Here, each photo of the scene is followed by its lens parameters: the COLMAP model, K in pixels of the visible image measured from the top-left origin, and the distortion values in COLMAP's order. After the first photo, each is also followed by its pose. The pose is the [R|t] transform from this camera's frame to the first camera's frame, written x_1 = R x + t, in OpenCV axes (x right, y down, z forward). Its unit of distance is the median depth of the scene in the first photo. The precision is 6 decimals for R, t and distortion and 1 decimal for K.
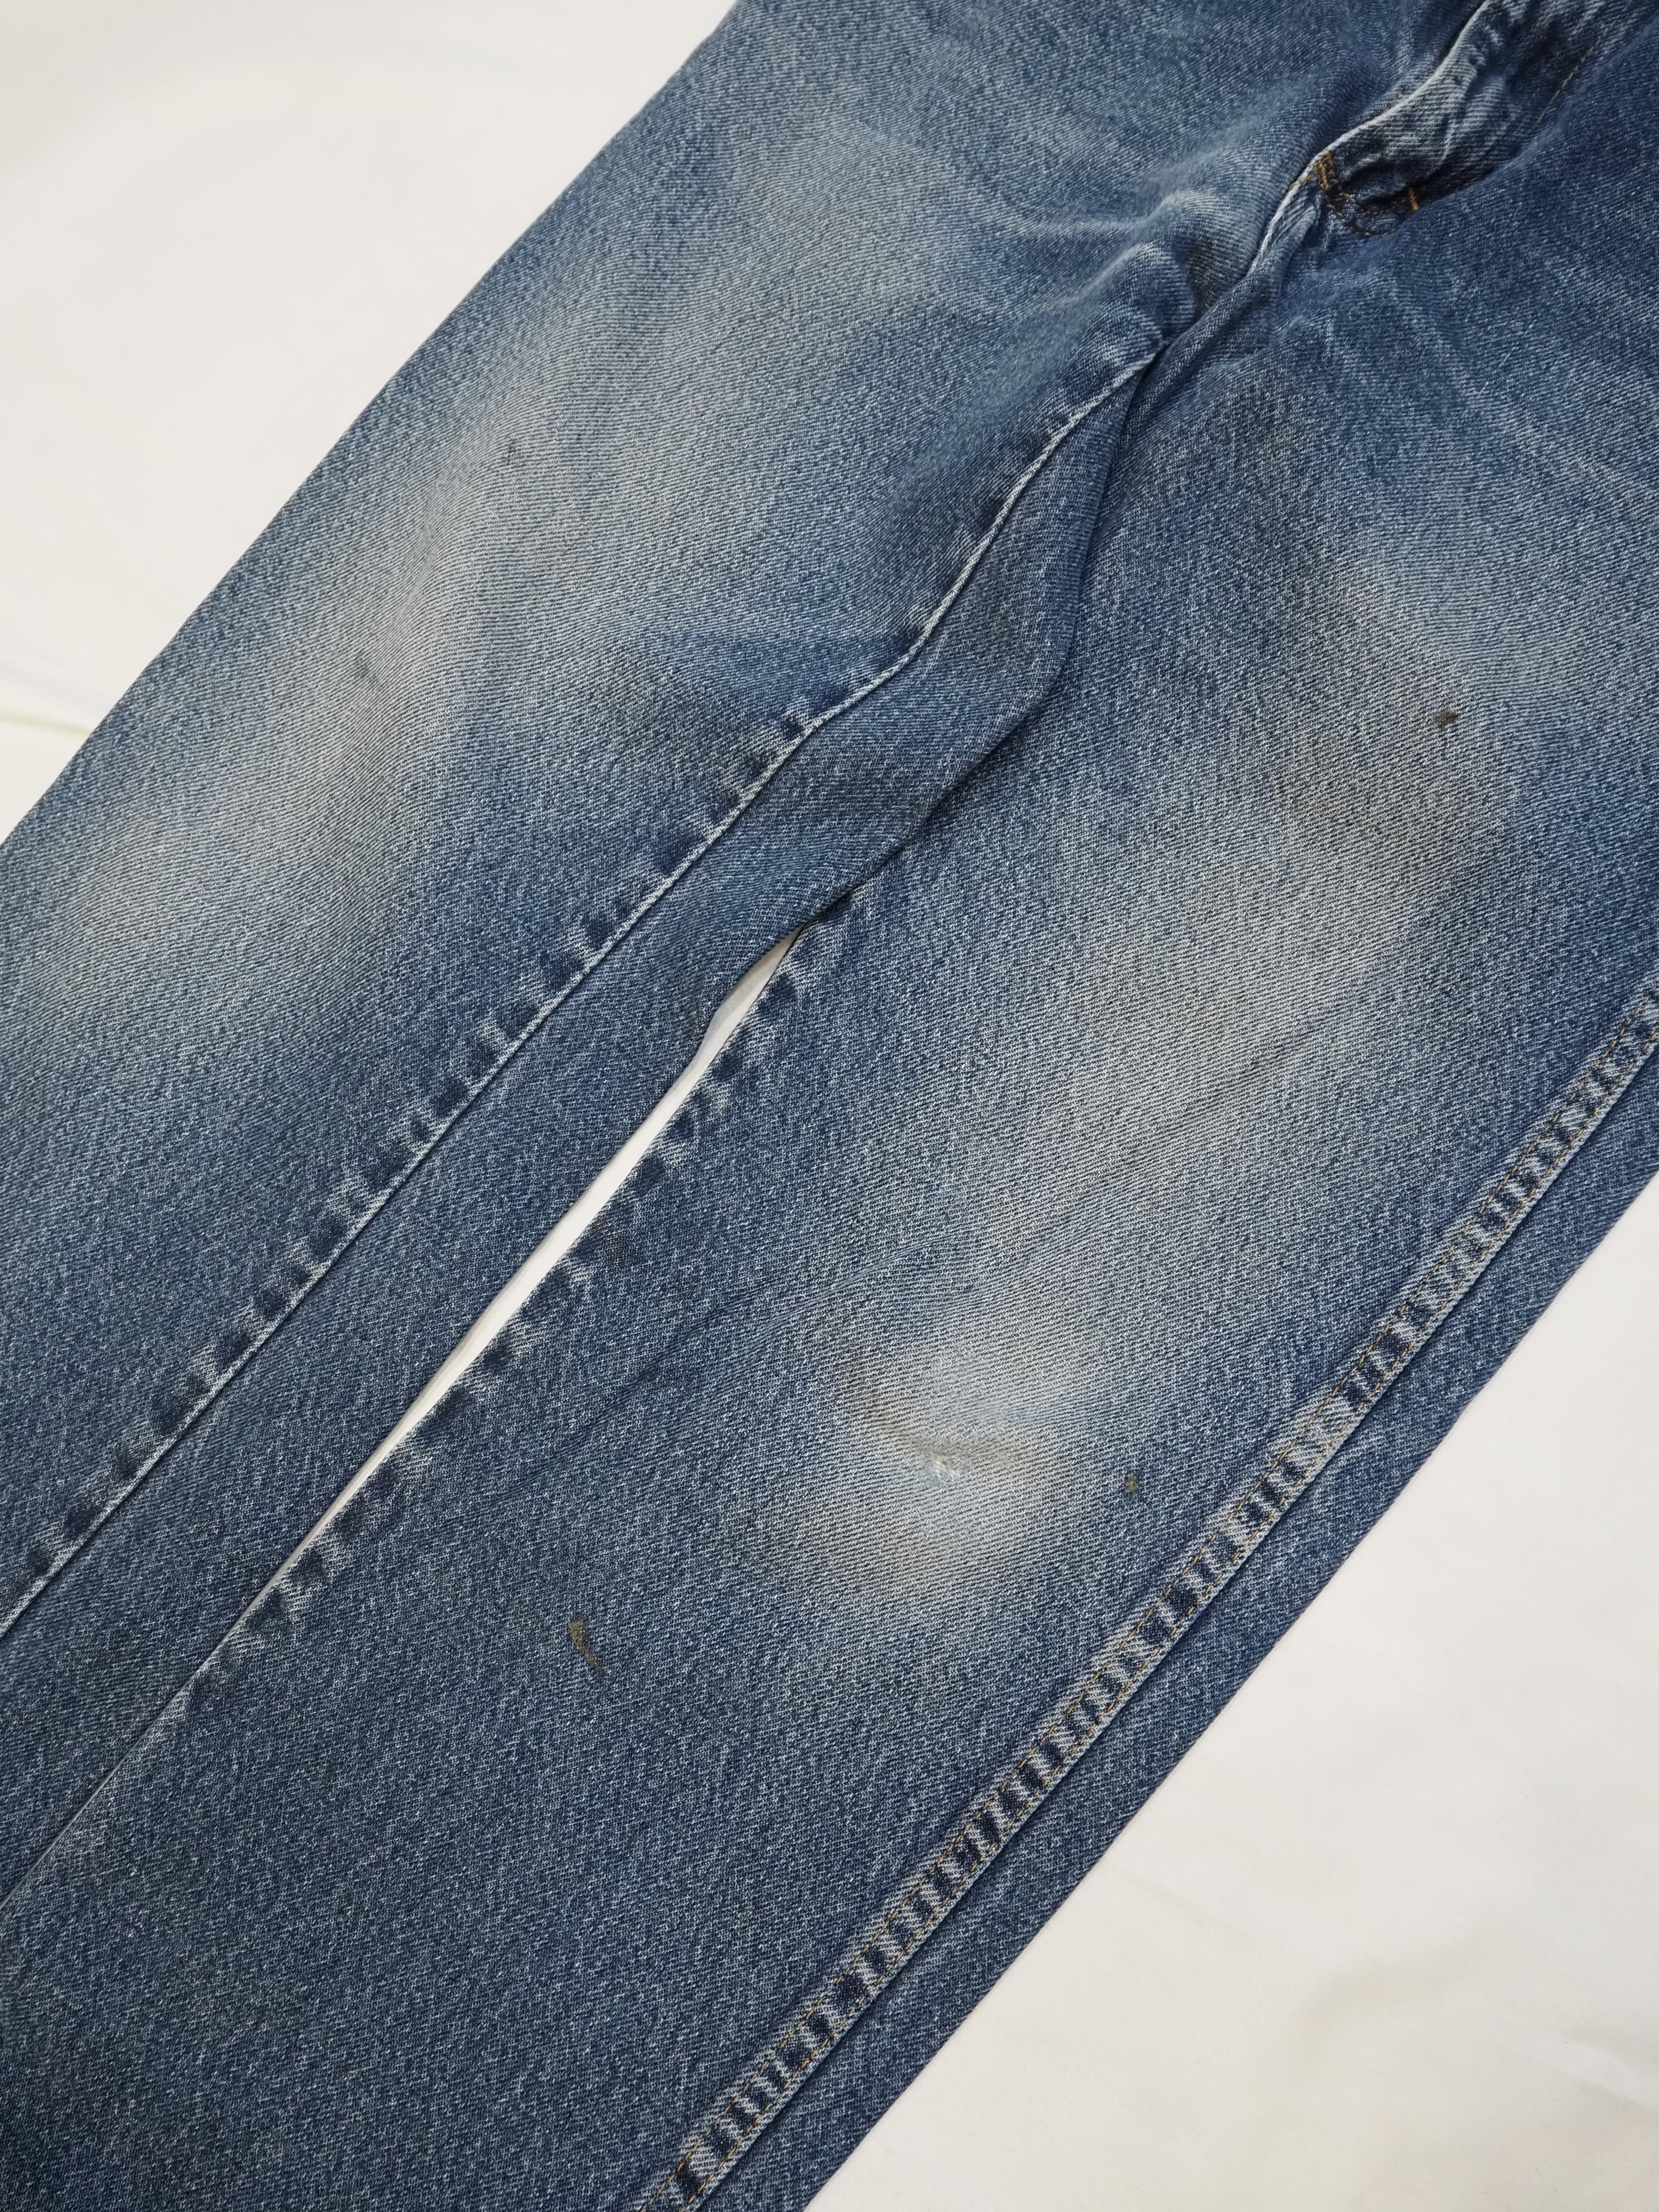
lens RADIAL K [[1989.6, 0, 786.1], [0, 1989.6, 1119.0], [0, 0, 1]] dist [-0.038434, 0.021888]
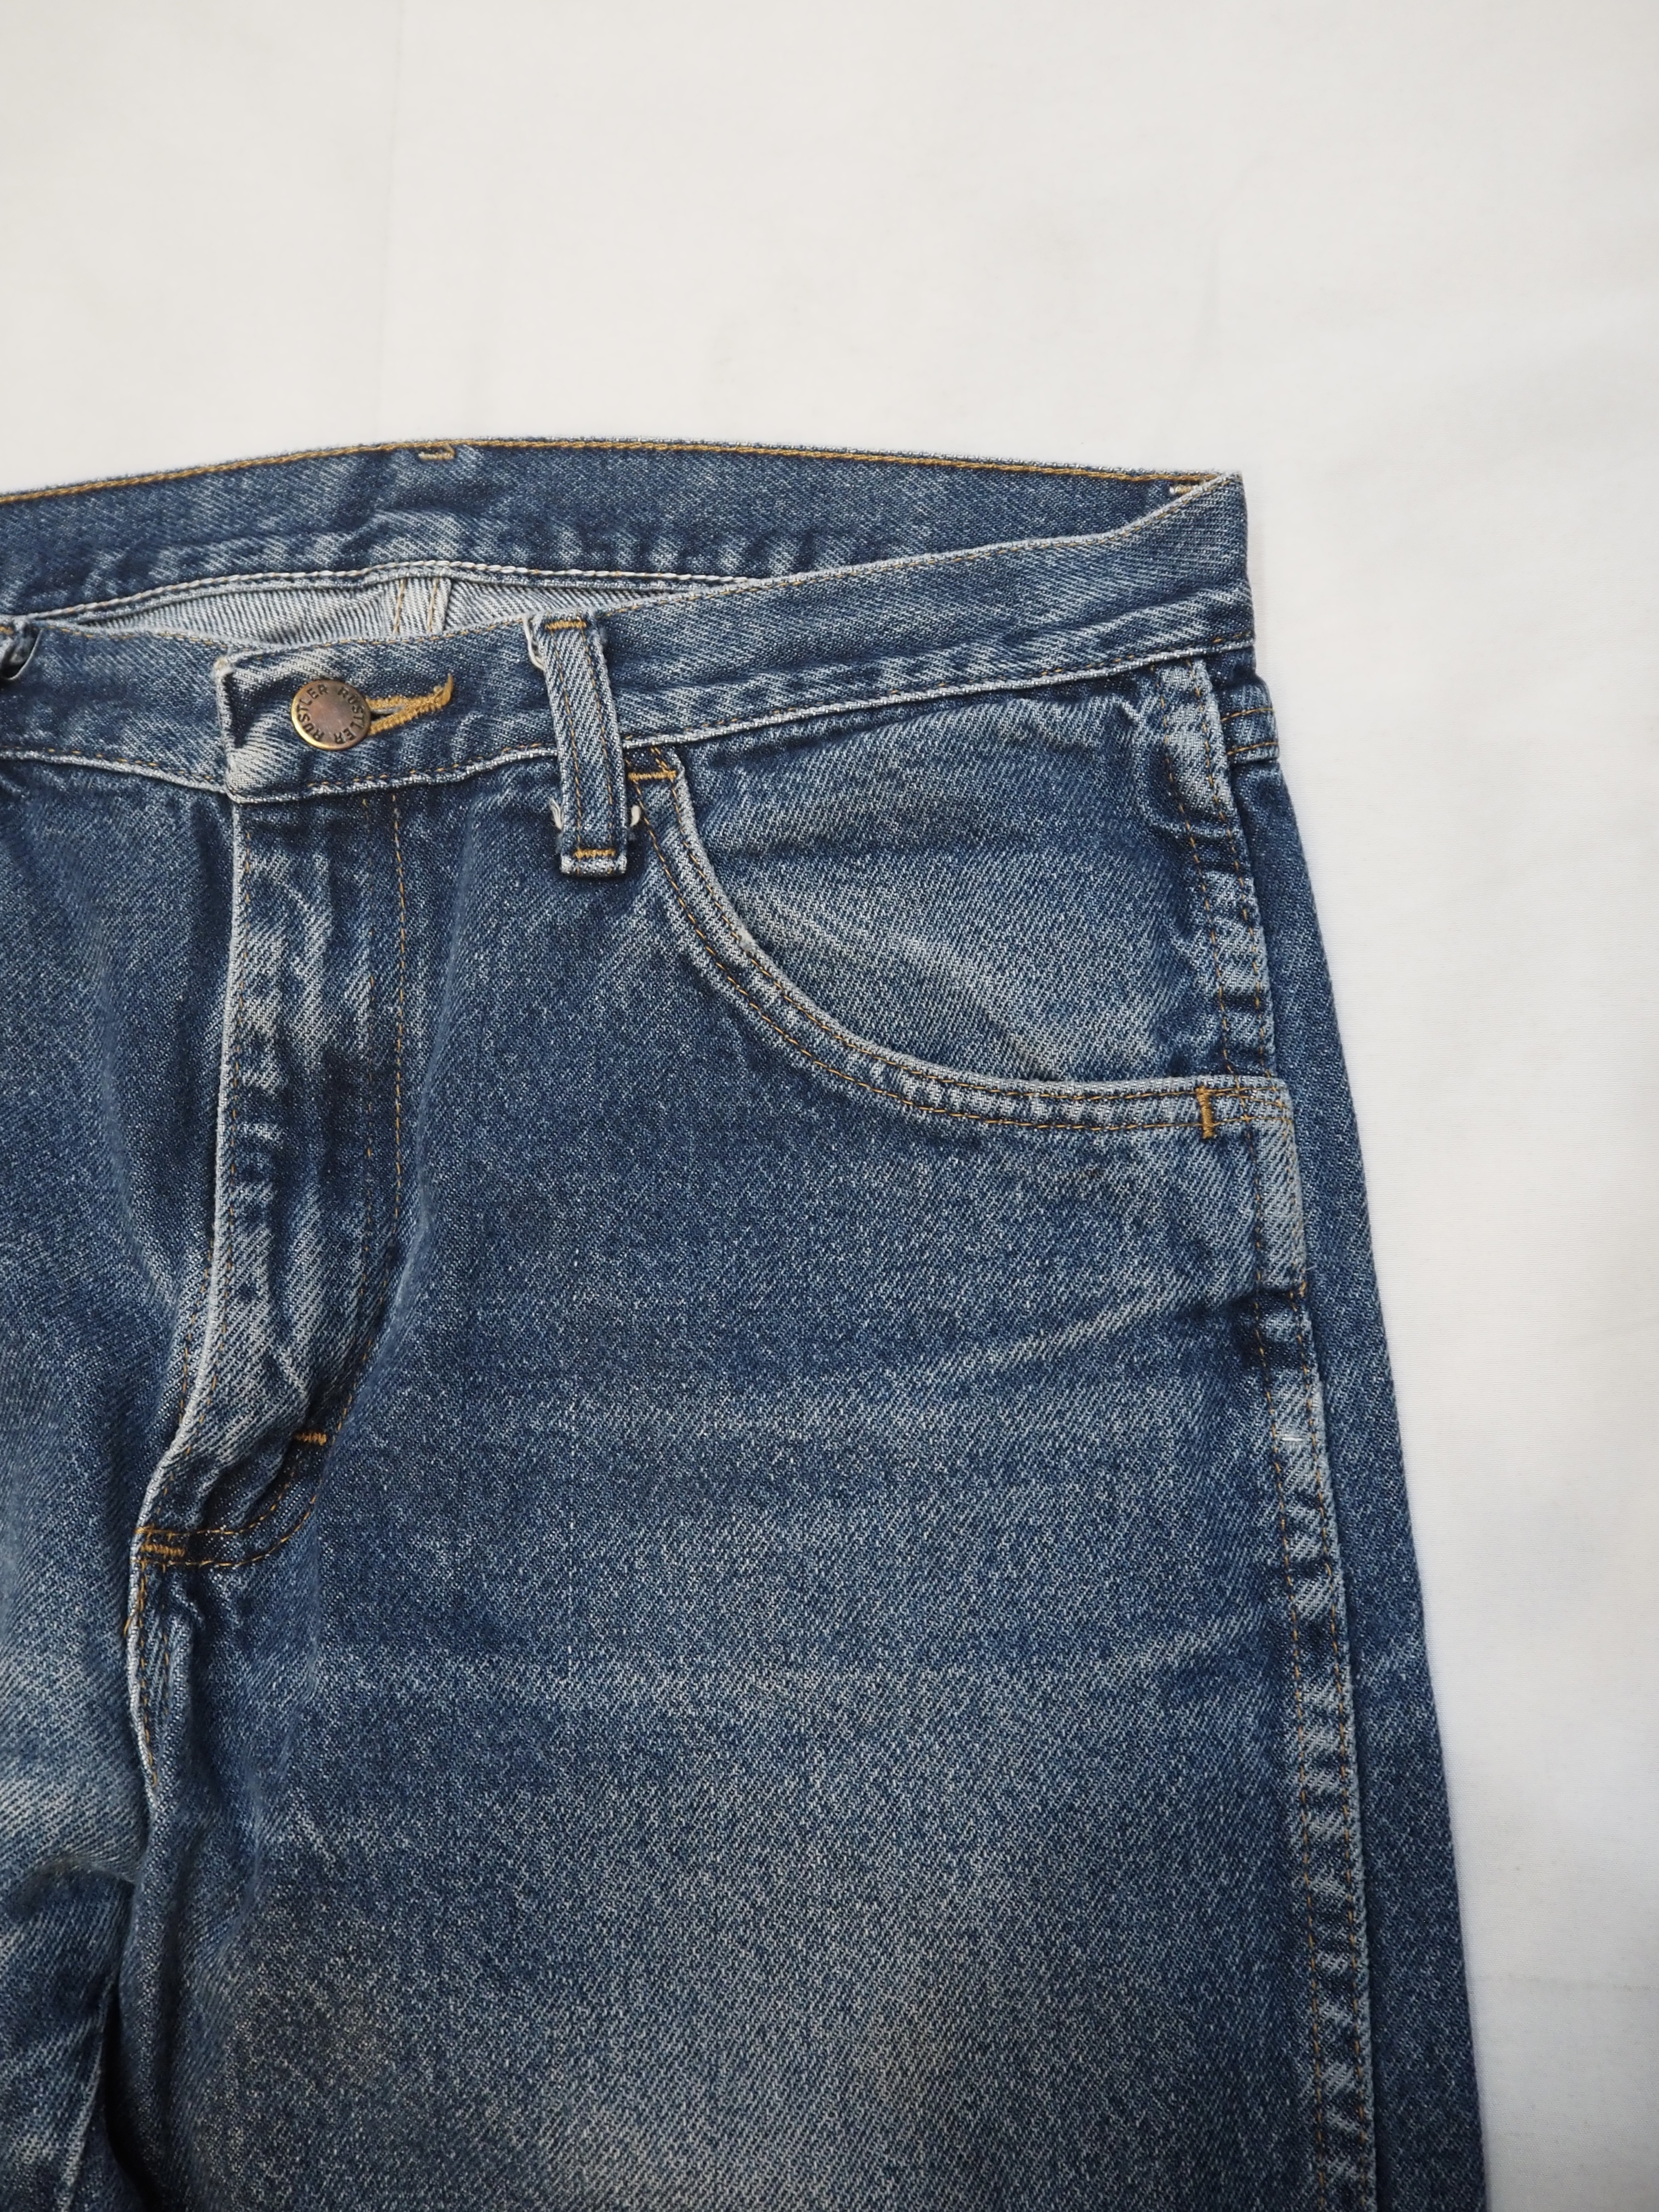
lens RADIAL K [[1963.8, 0, 822.8], [0, 1963.8, 1051.7], [0, 0, 1]] dist [-0.026990, 0.011022]
pose [[0.790330, -0.598356, 0.131716, 0.452071], [0.597747, 0.800213, 0.048555, -0.510034], [-0.134454, 0.040358, 0.990098, 0.344498]]
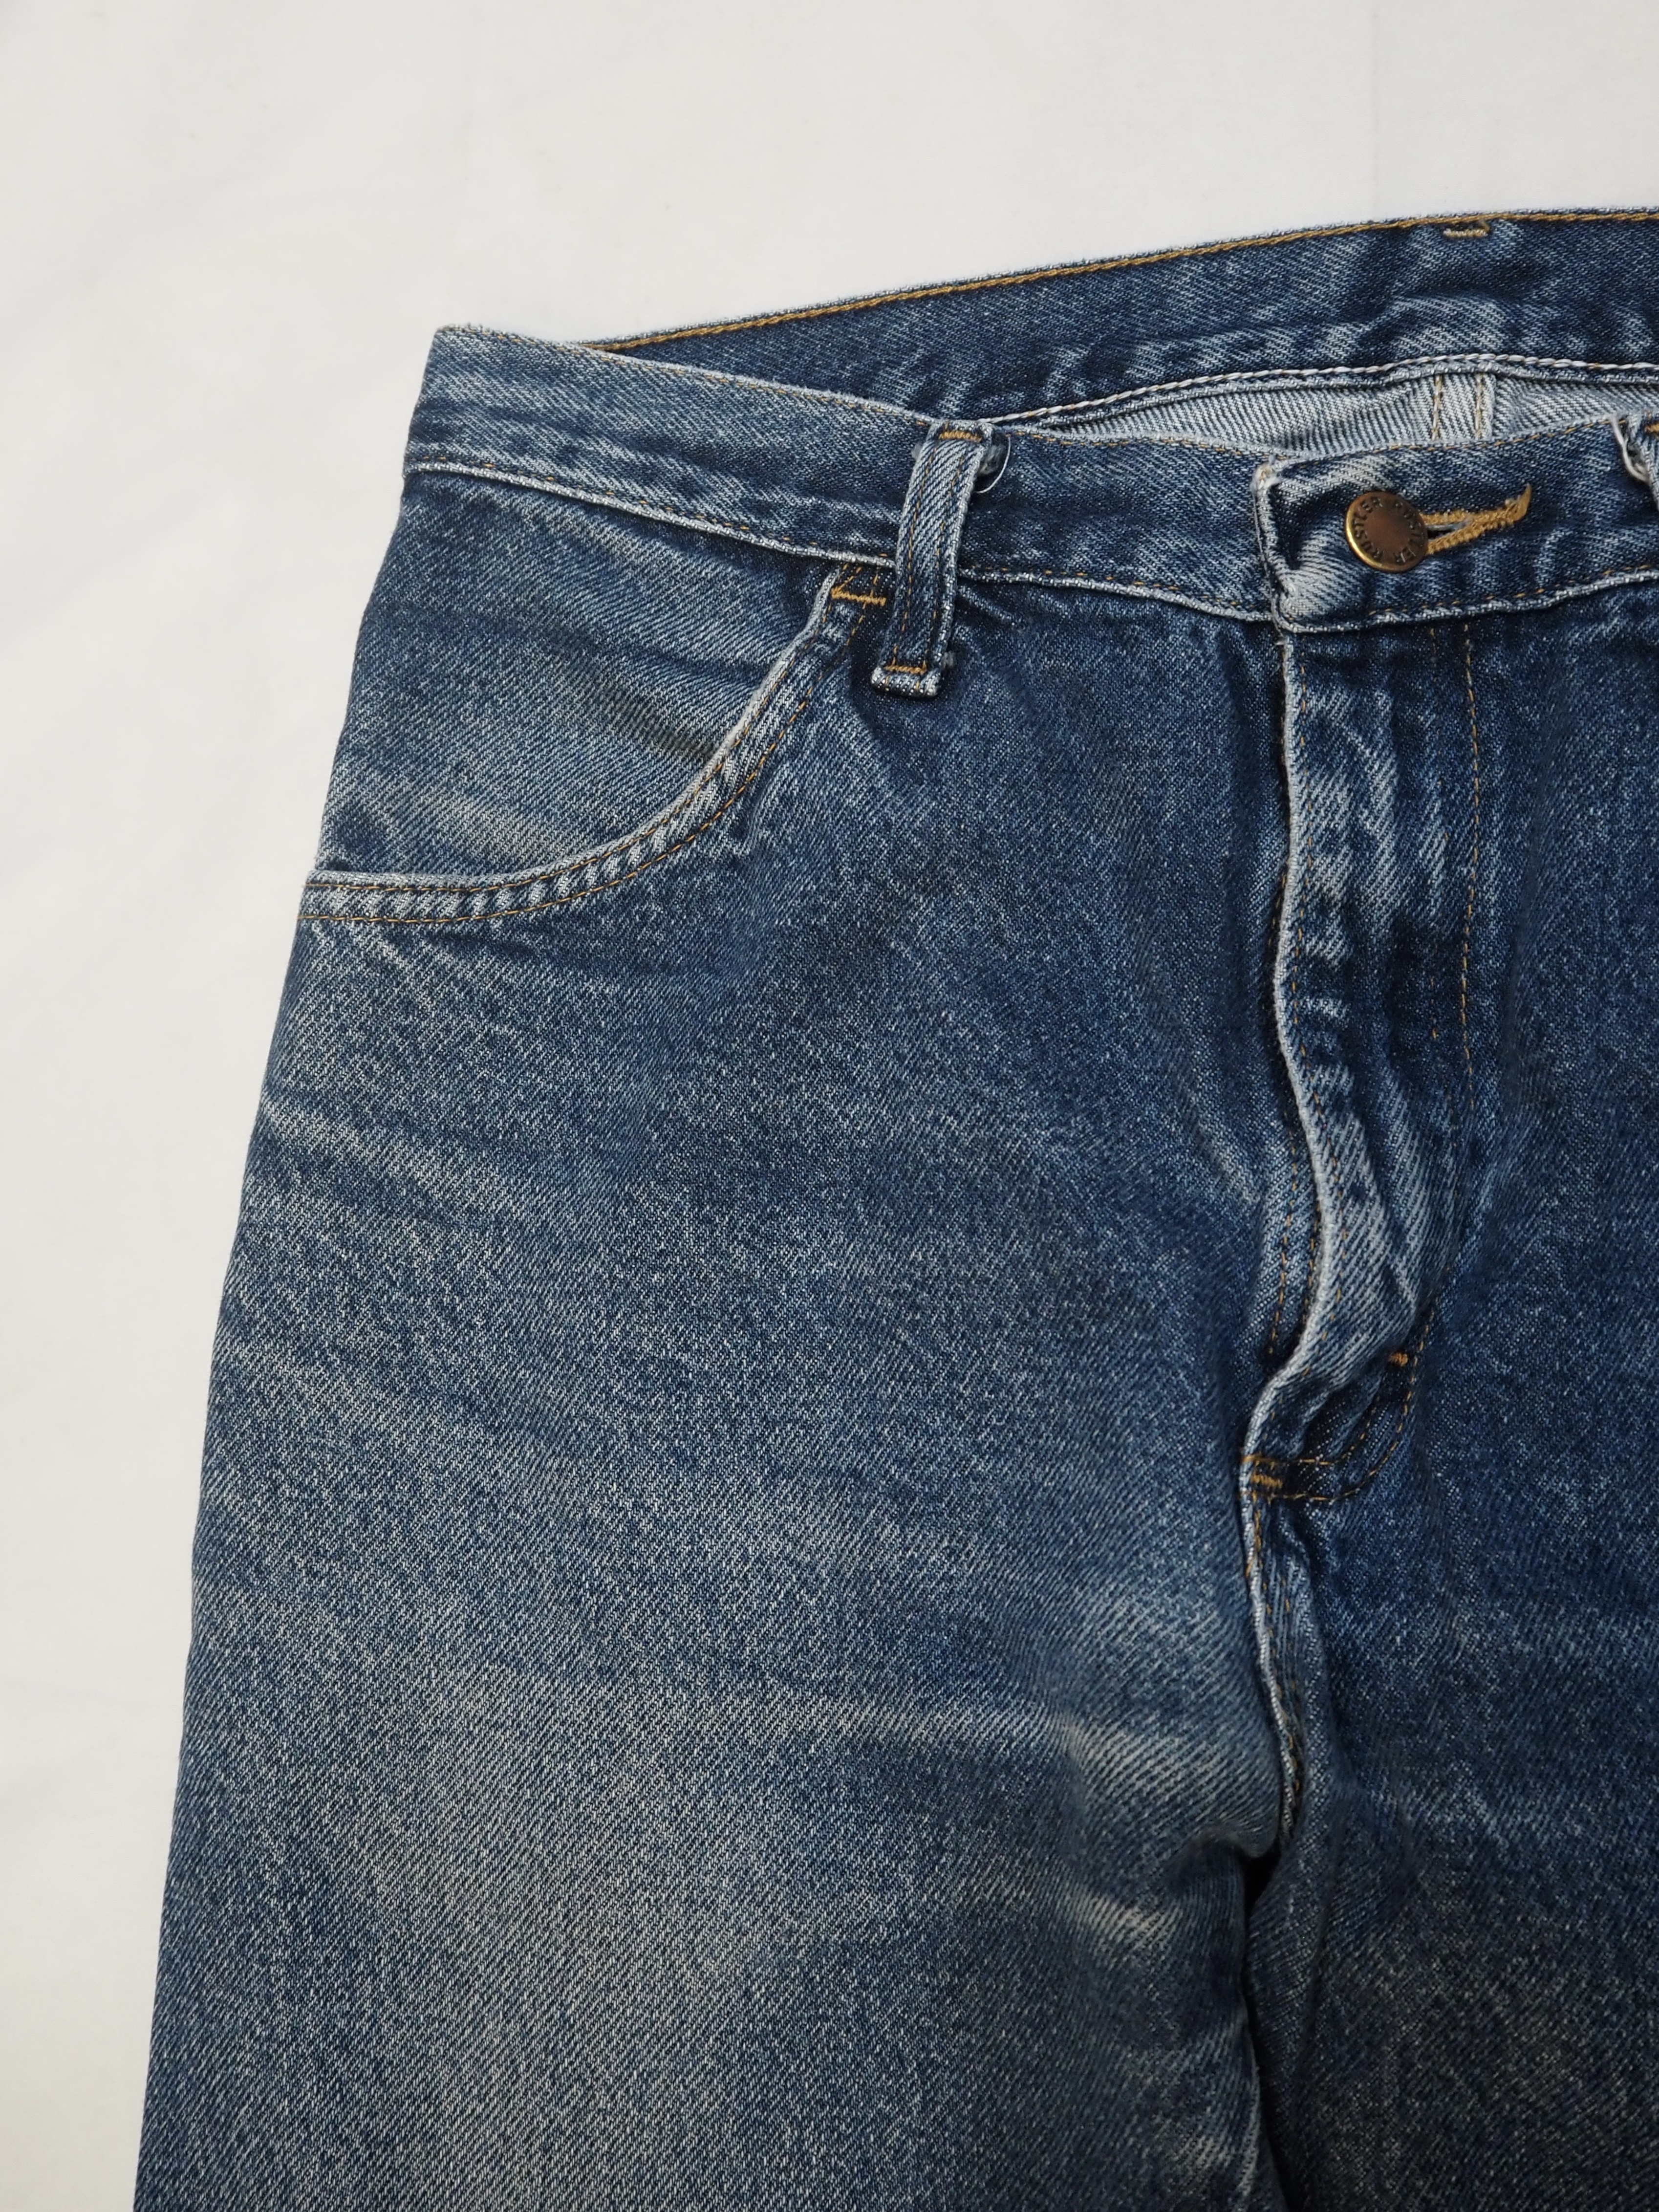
lens RADIAL K [[2083.0, 0, 755.9], [0, 2083.0, 959.1], [0, 0, 1]] dist [-0.028668, 0.015661]
pose [[0.810366, -0.585762, 0.013760, 0.233575], [0.585858, 0.810404, -0.004064, -0.680062], [-0.008771, 0.011355, 0.999897, 0.411700]]
